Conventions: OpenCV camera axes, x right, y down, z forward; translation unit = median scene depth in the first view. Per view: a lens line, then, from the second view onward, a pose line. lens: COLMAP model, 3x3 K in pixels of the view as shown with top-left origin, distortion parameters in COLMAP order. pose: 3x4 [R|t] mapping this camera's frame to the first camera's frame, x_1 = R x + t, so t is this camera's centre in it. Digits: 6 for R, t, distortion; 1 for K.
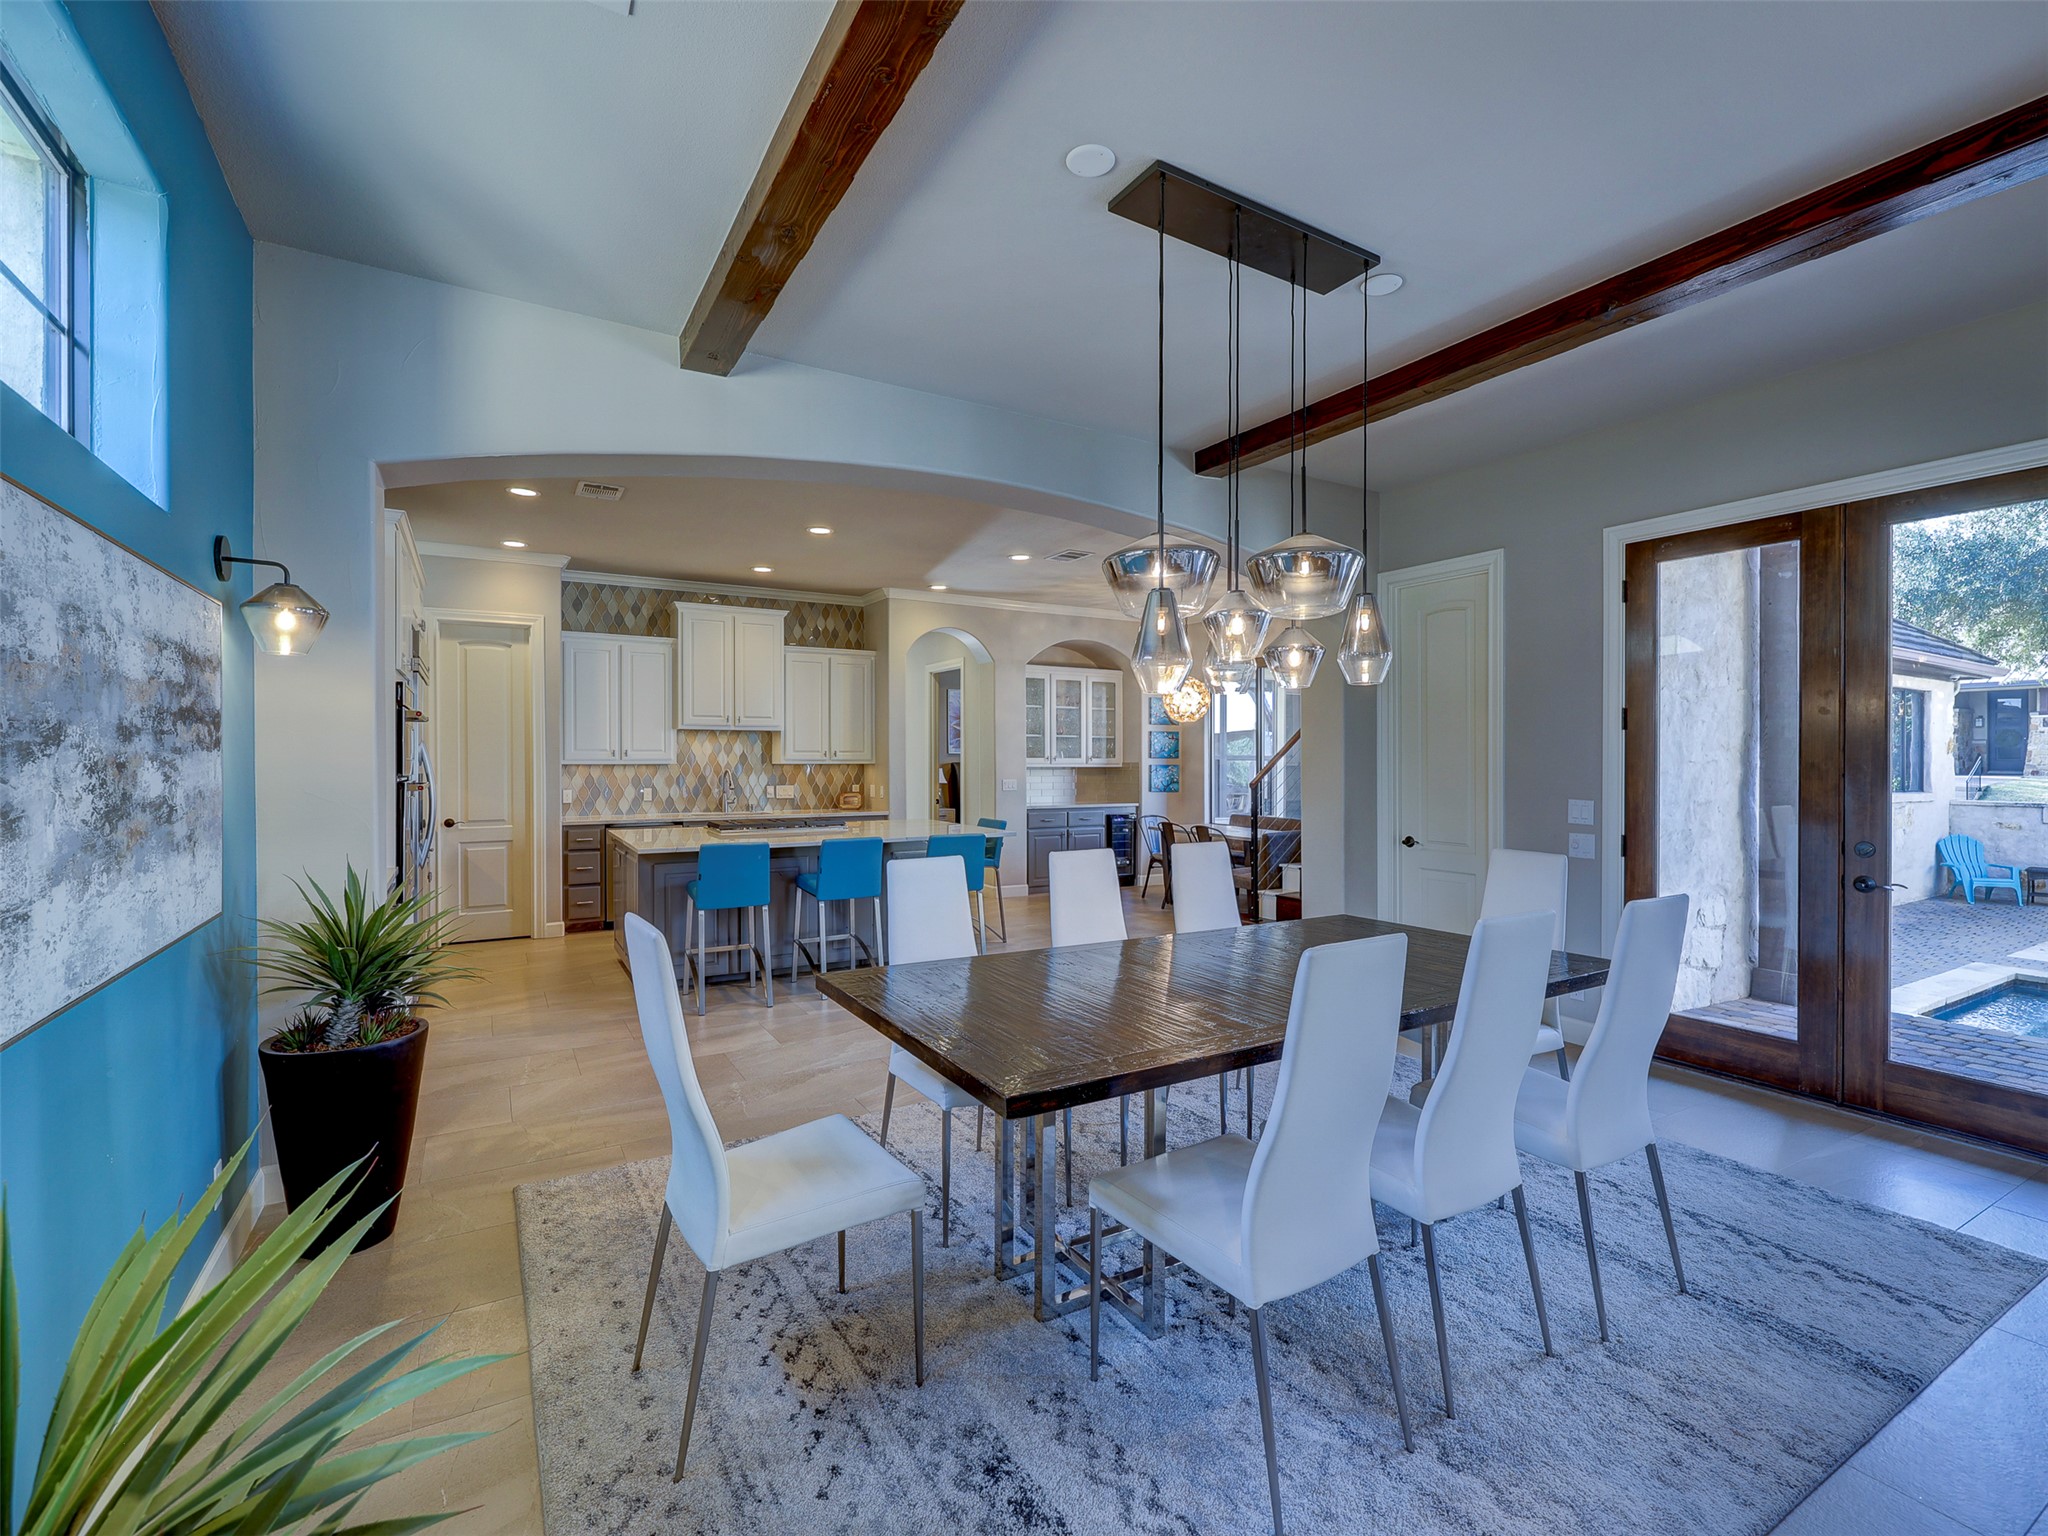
lens RADIAL K [[920.1, 0, 1019.2], [0, 920.1, 770.3], [0, 0, 1]] dist [-0.000733, -0.000521]
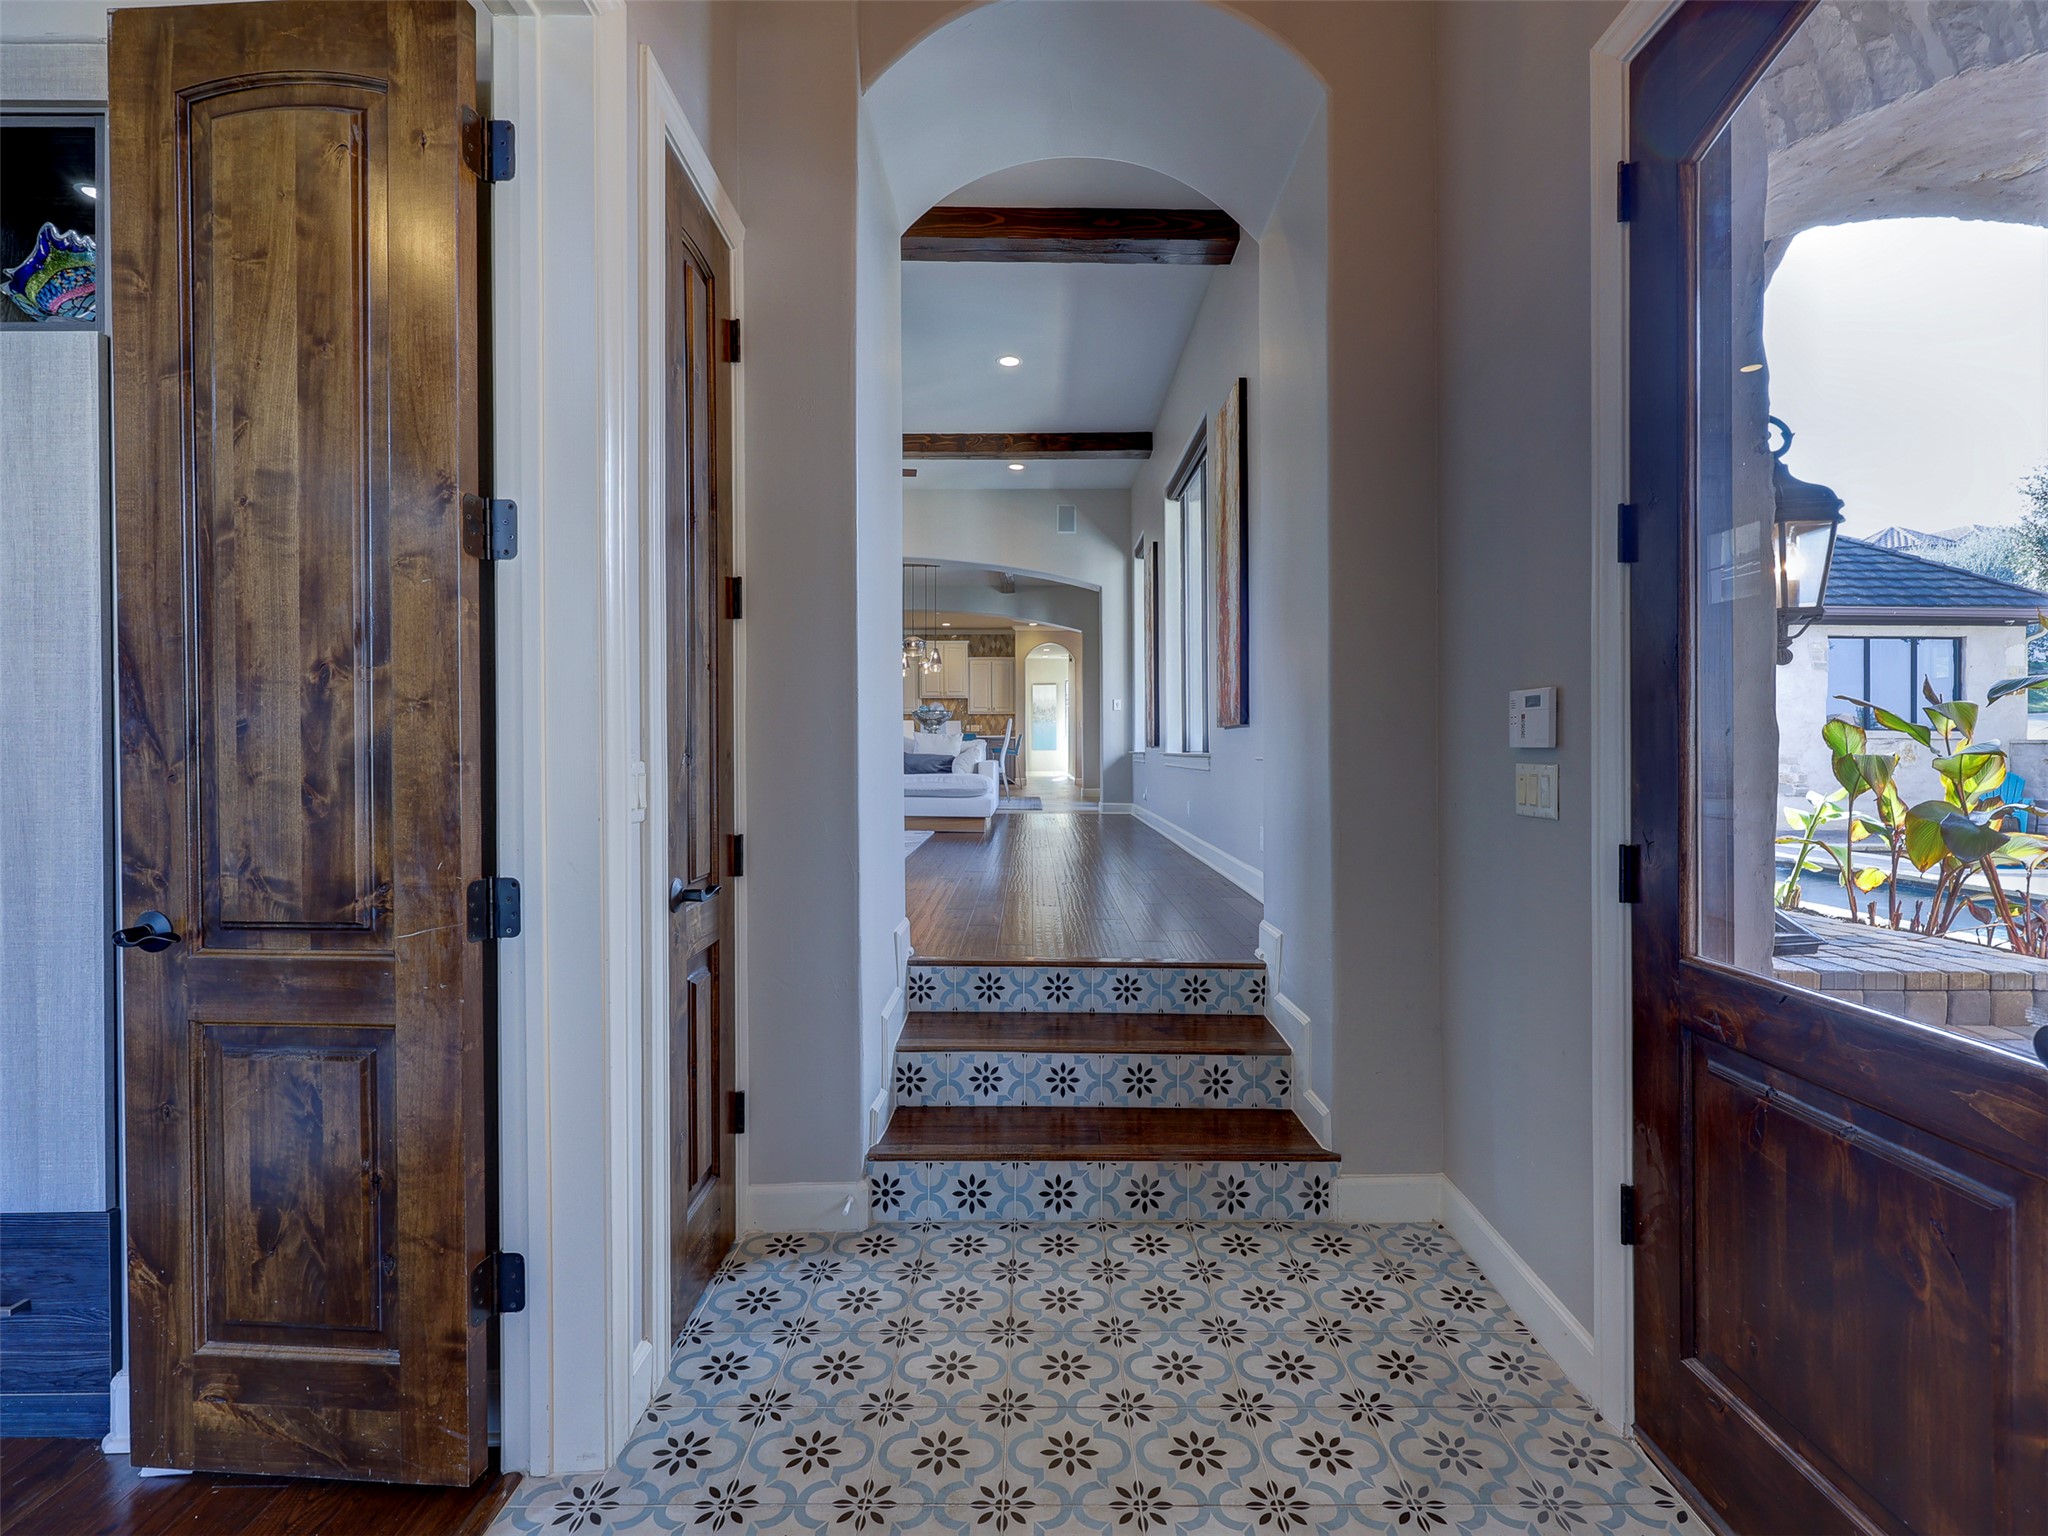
lens RADIAL K [[920.1, 0, 1035.5], [0, 920.1, 756.0], [0, 0, 1]] dist [-0.000733, -0.000521]
pose [[0.862535, 0.007136, -0.505947, 0.947712], [-0.006796, 0.999974, 0.002517, 0.083765], [0.505951, 0.001268, 0.862561, -0.737629]]
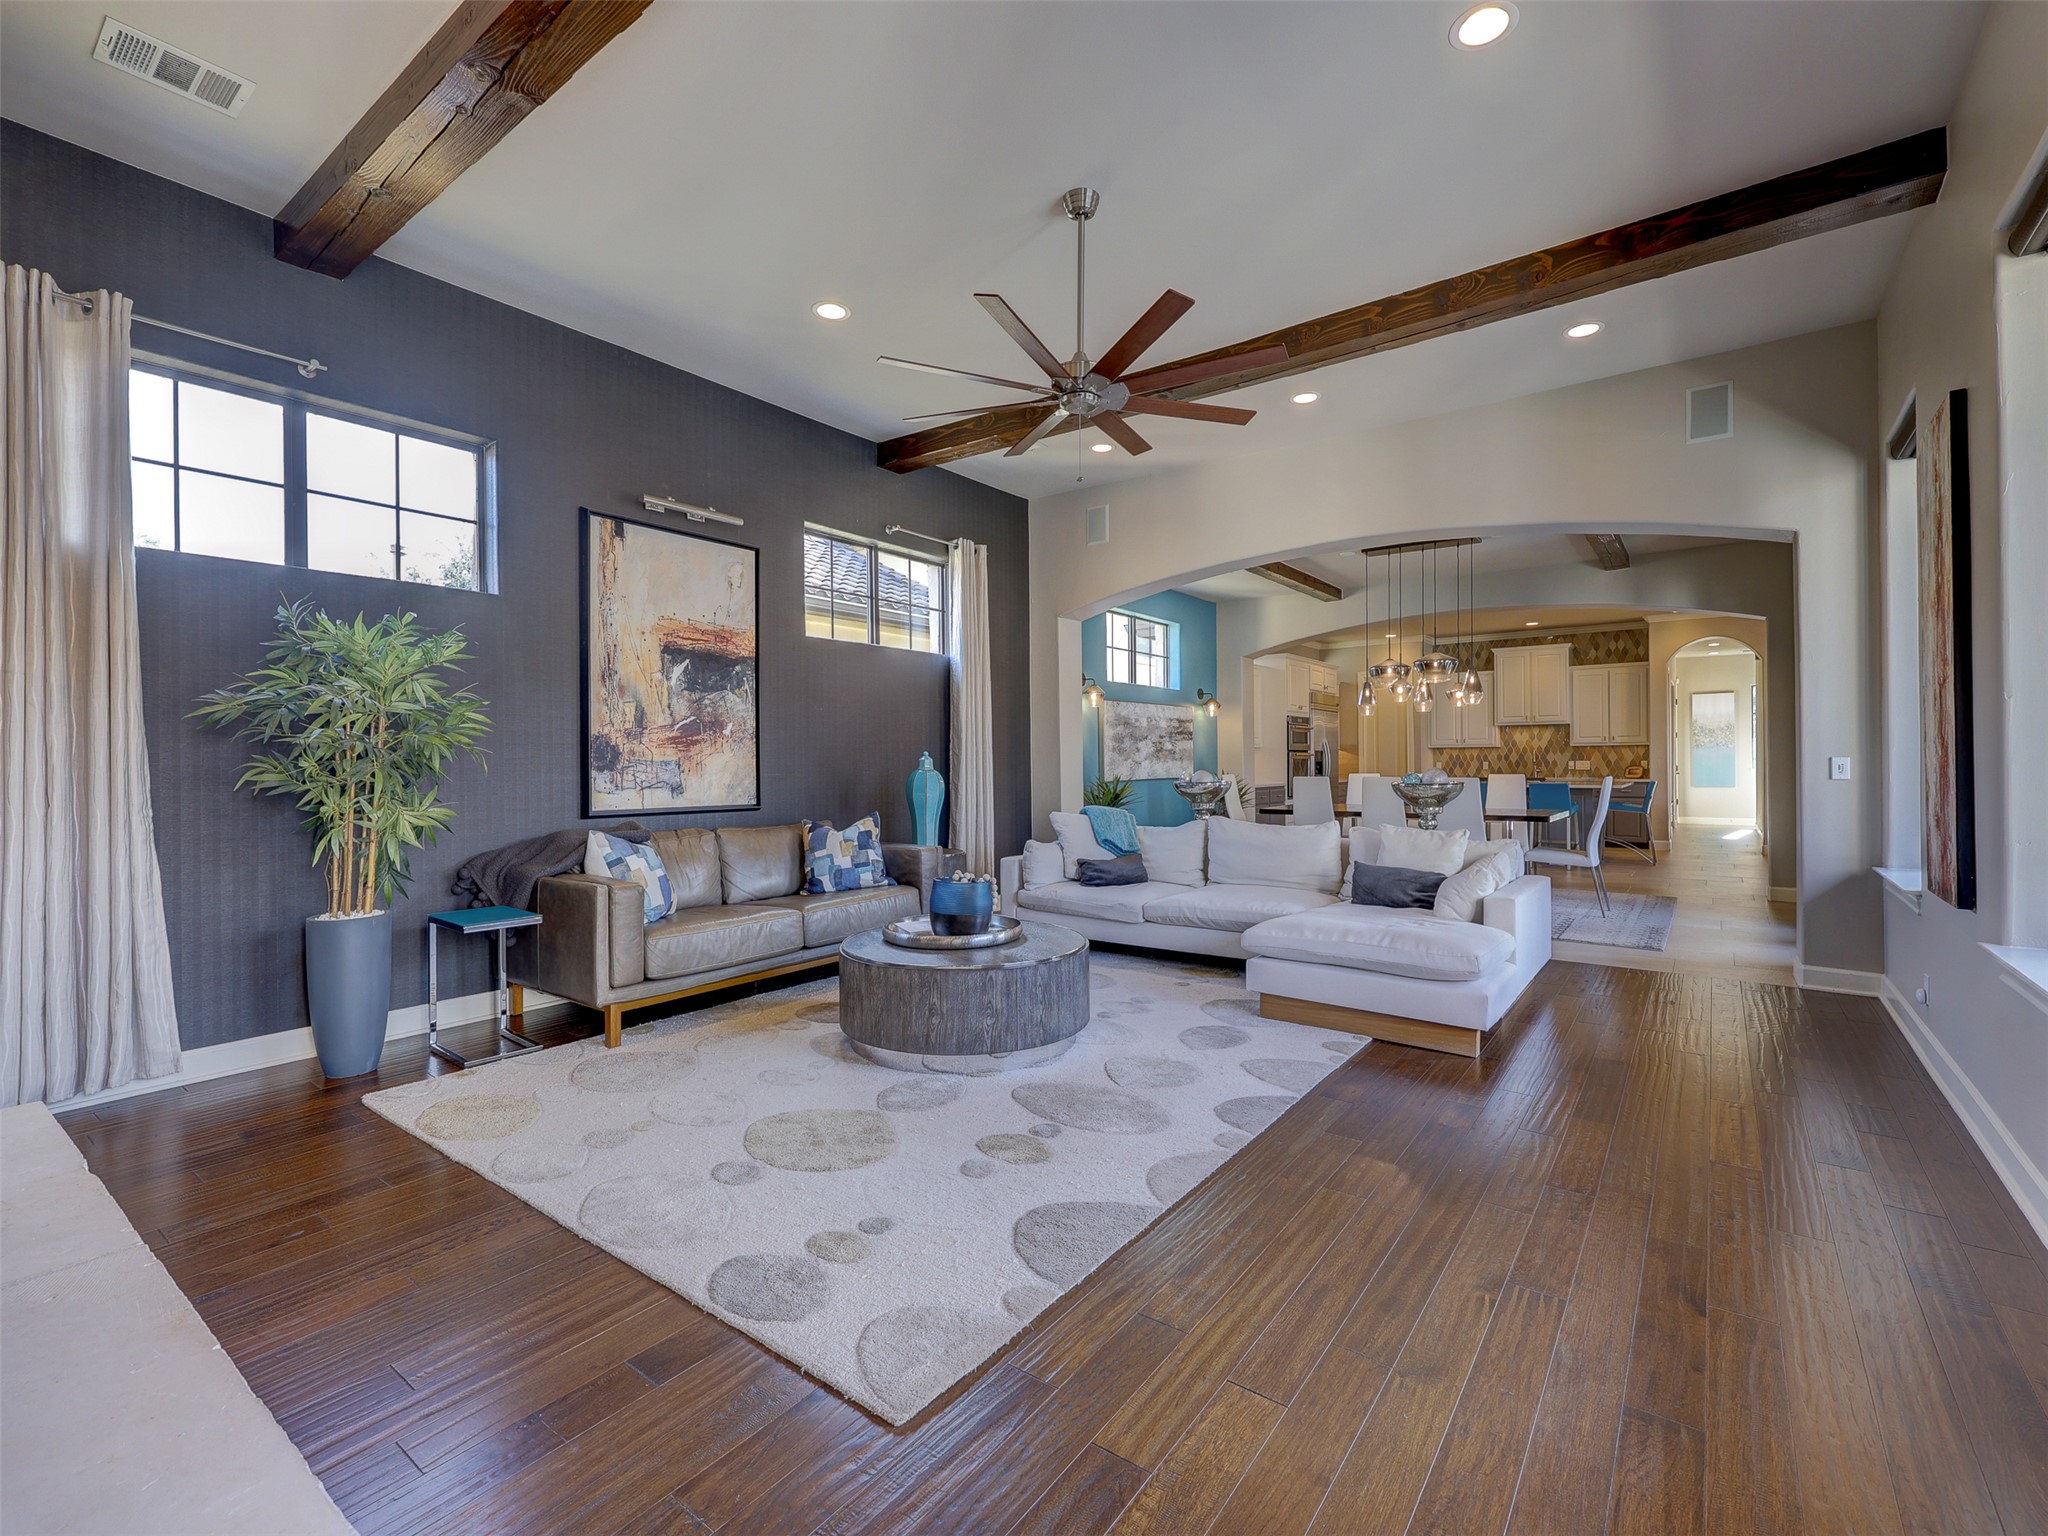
lens RADIAL K [[920.1, 0, 1015.9], [0, 920.1, 766.2], [0, 0, 1]] dist [-0.000733, -0.000521]
pose [[0.376311, 0.004406, -0.926483, 0.794697], [-0.003869, 0.999987, 0.003184, 0.025249], [0.926485, 0.002387, 0.376324, -0.396327]]
